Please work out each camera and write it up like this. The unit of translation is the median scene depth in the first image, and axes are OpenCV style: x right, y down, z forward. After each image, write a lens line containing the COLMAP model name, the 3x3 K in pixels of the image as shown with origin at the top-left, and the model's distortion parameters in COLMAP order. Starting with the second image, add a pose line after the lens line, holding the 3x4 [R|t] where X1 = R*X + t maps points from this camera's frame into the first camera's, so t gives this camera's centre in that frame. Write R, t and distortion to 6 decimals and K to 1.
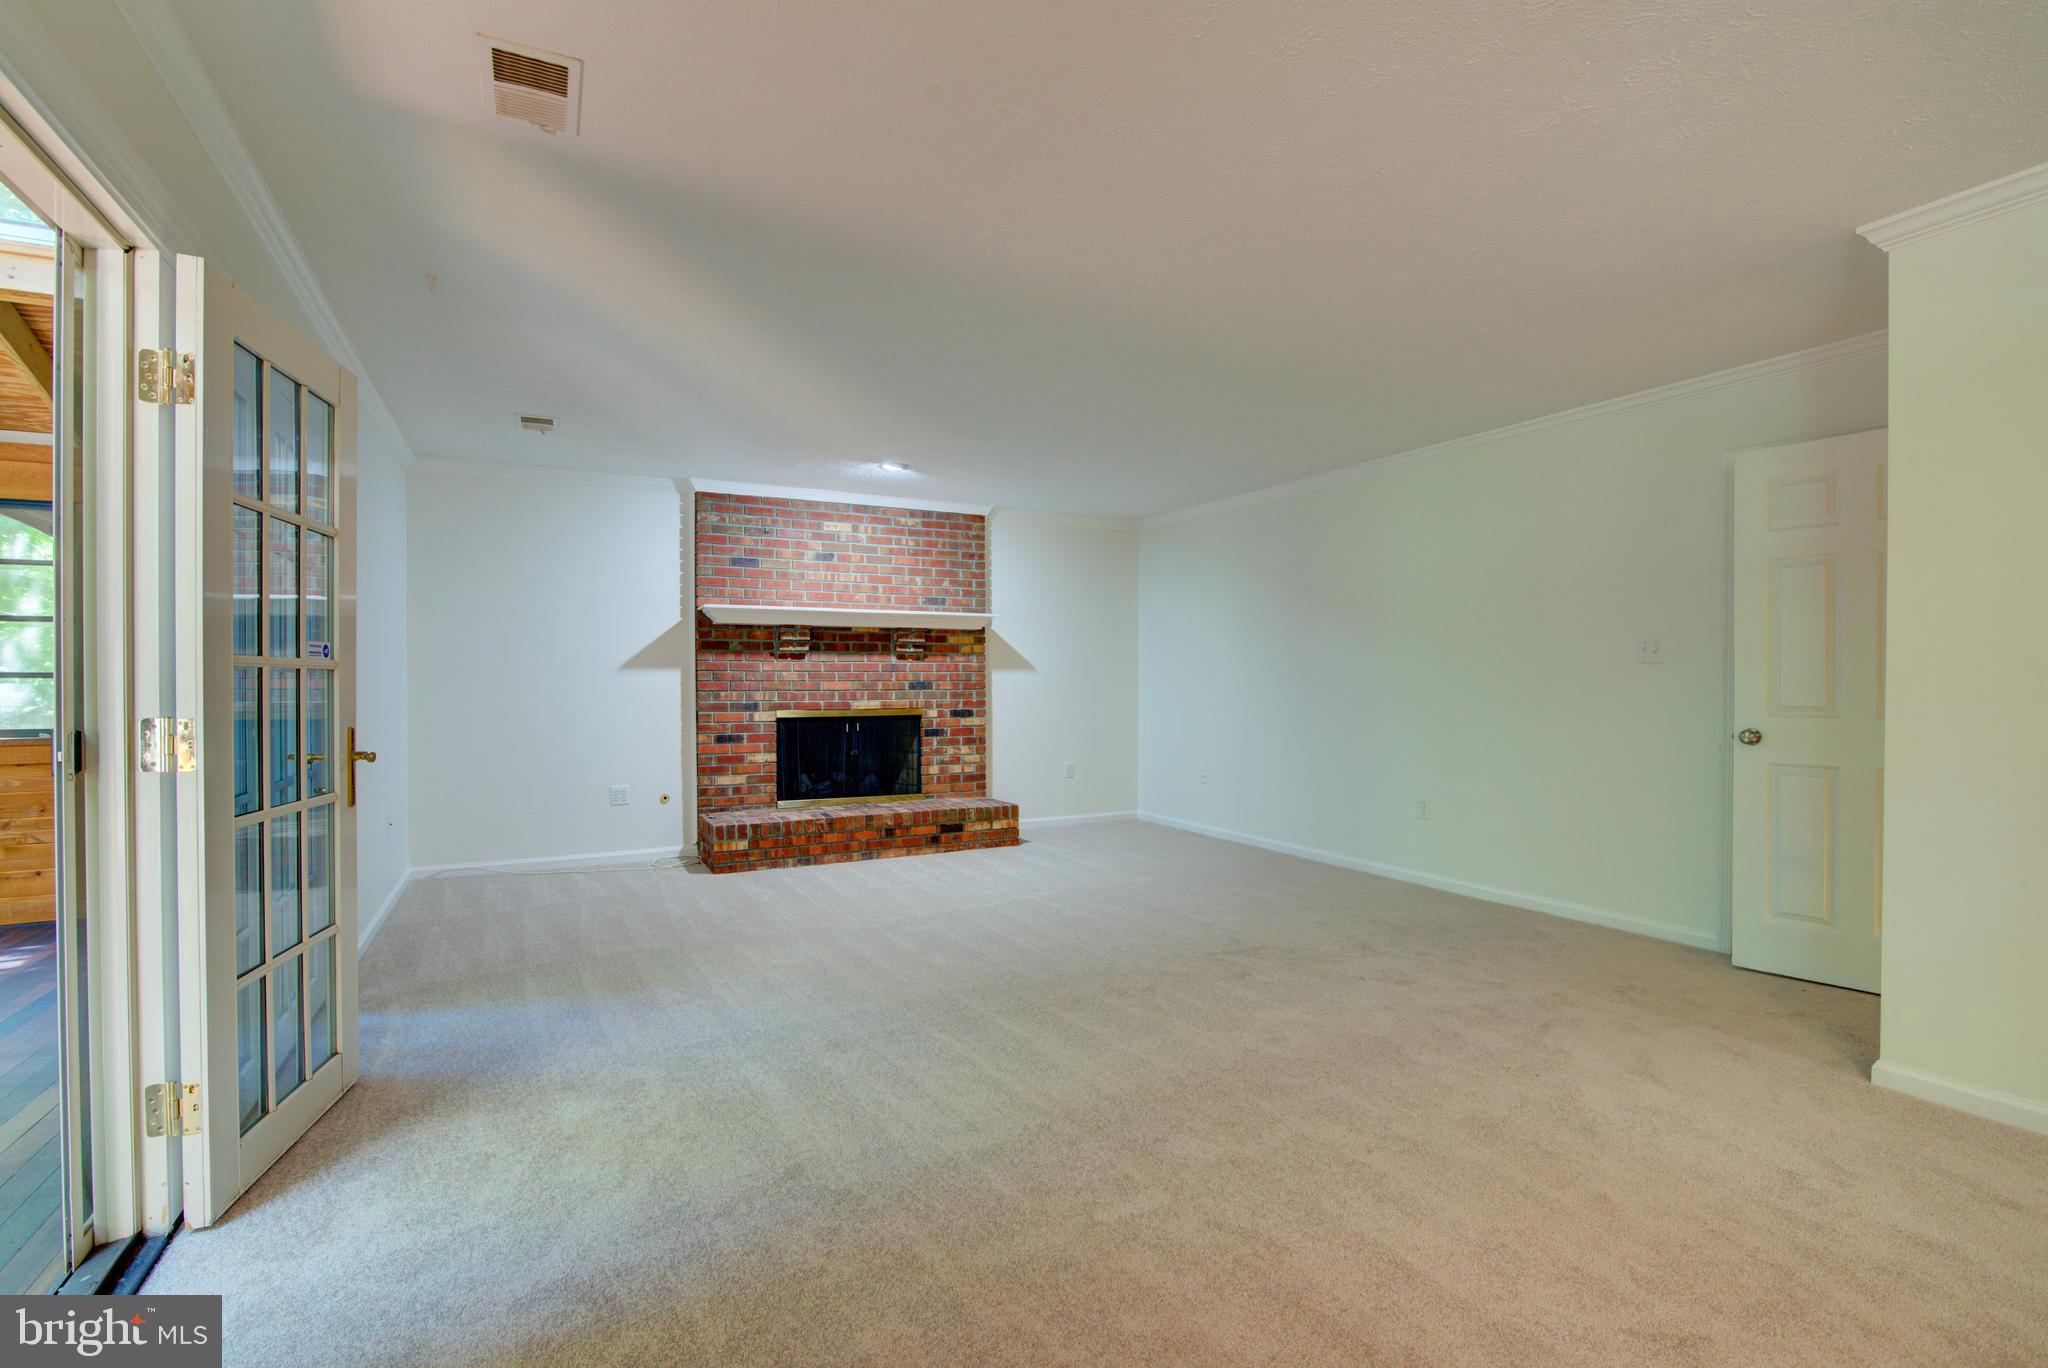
lens RADIAL K [[938.1, 0, 1021.6], [0, 938.1, 680.5], [0, 0, 1]] dist [-0.016145, -0.000447]
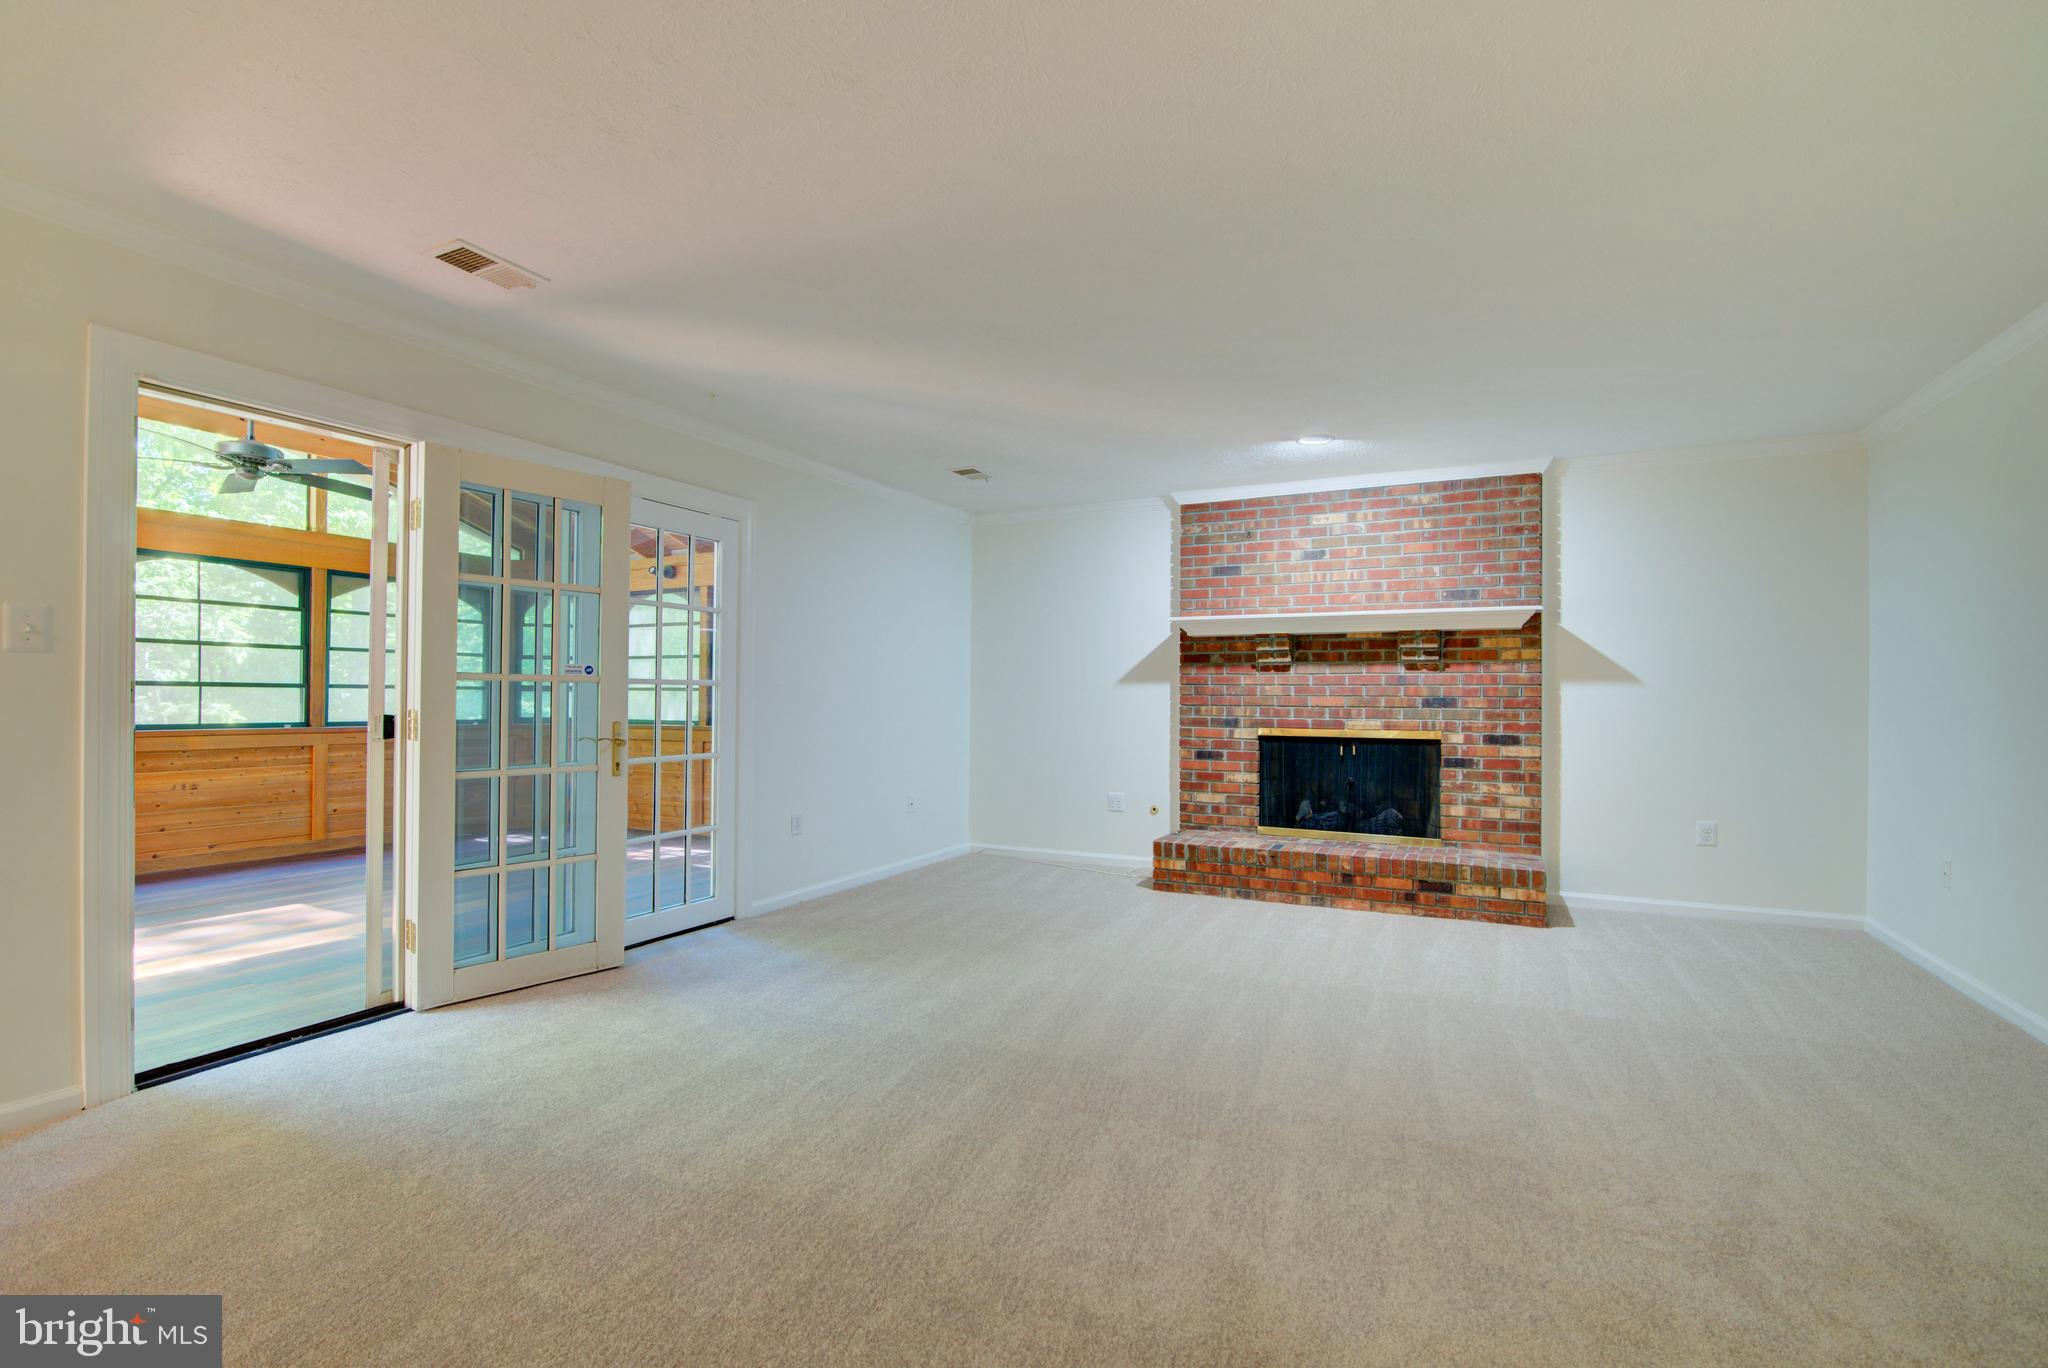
lens RADIAL K [[938.1, 0, 1024.8], [0, 938.1, 686.1], [0, 0, 1]] dist [-0.016145, -0.000447]
pose [[0.586664, -0.003766, -0.809822, 0.351336], [-0.006446, 0.999936, -0.009320, 0.001290], [0.809805, 0.010688, 0.586602, 0.271510]]
